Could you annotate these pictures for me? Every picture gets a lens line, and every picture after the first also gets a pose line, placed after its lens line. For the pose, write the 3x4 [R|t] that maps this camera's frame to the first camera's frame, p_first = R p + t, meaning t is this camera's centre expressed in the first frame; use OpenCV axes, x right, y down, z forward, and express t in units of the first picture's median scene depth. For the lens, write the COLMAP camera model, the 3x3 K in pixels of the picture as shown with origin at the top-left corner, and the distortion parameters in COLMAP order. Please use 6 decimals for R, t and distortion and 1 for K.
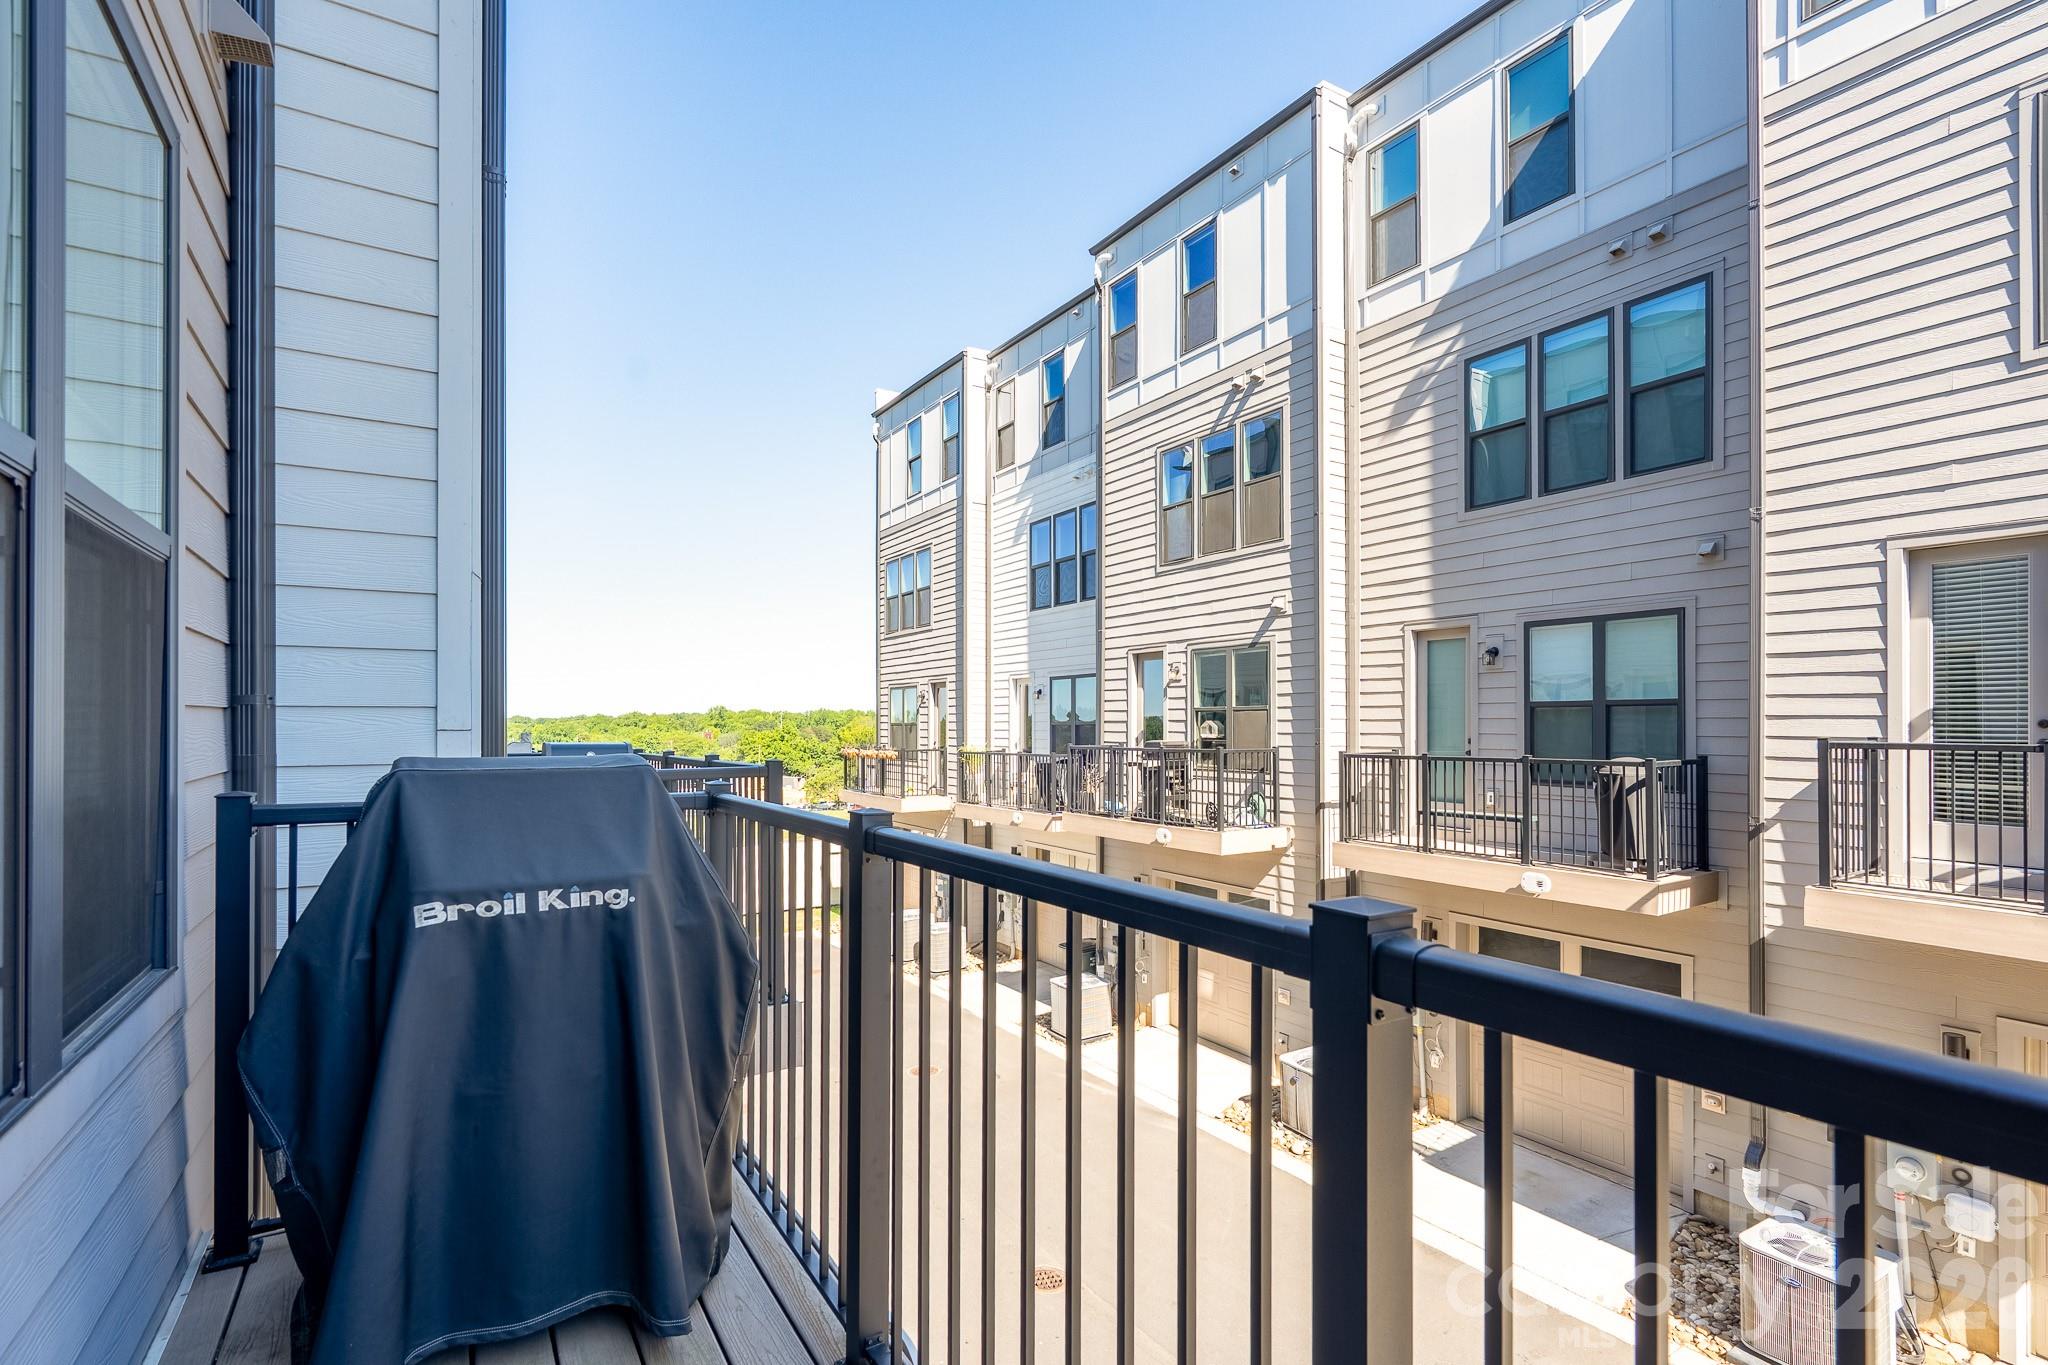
lens RADIAL K [[973.0, 0, 1026.2], [0, 973.0, 724.0], [0, 0, 1]] dist [-0.000995, -0.000559]
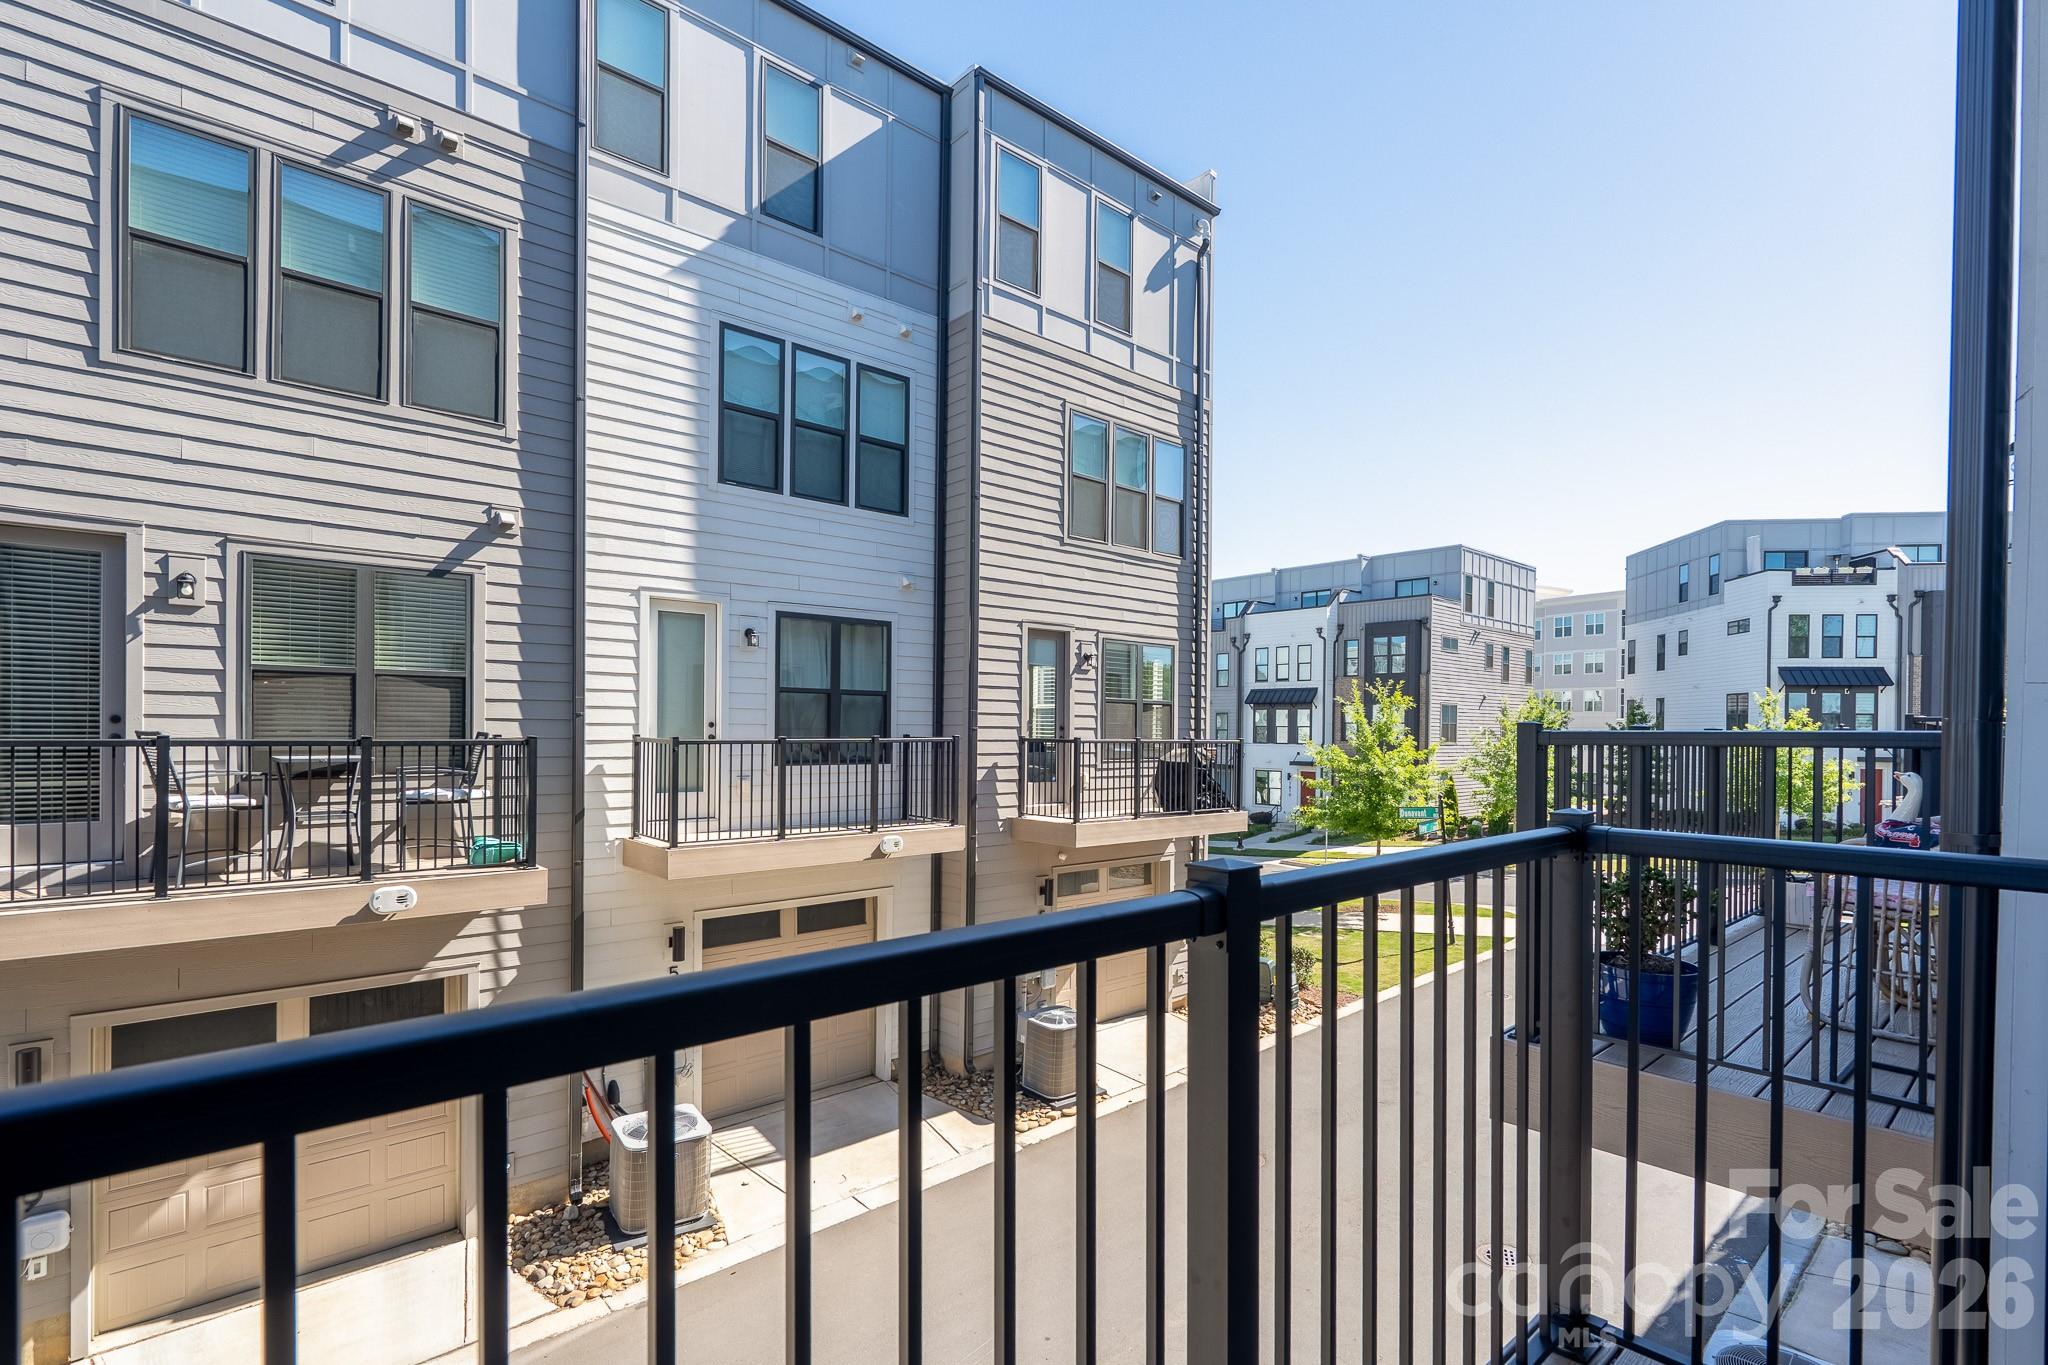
lens RADIAL K [[973.0, 0, 1026.2], [0, 973.0, 724.0], [0, 0, 1]] dist [-0.000995, -0.000559]
pose [[-0.178002, 0.002444, 0.984027, -0.450413], [-0.004927, 0.999982, -0.003375, 0.015133], [-0.984018, -0.005449, -0.177987, 0.744588]]
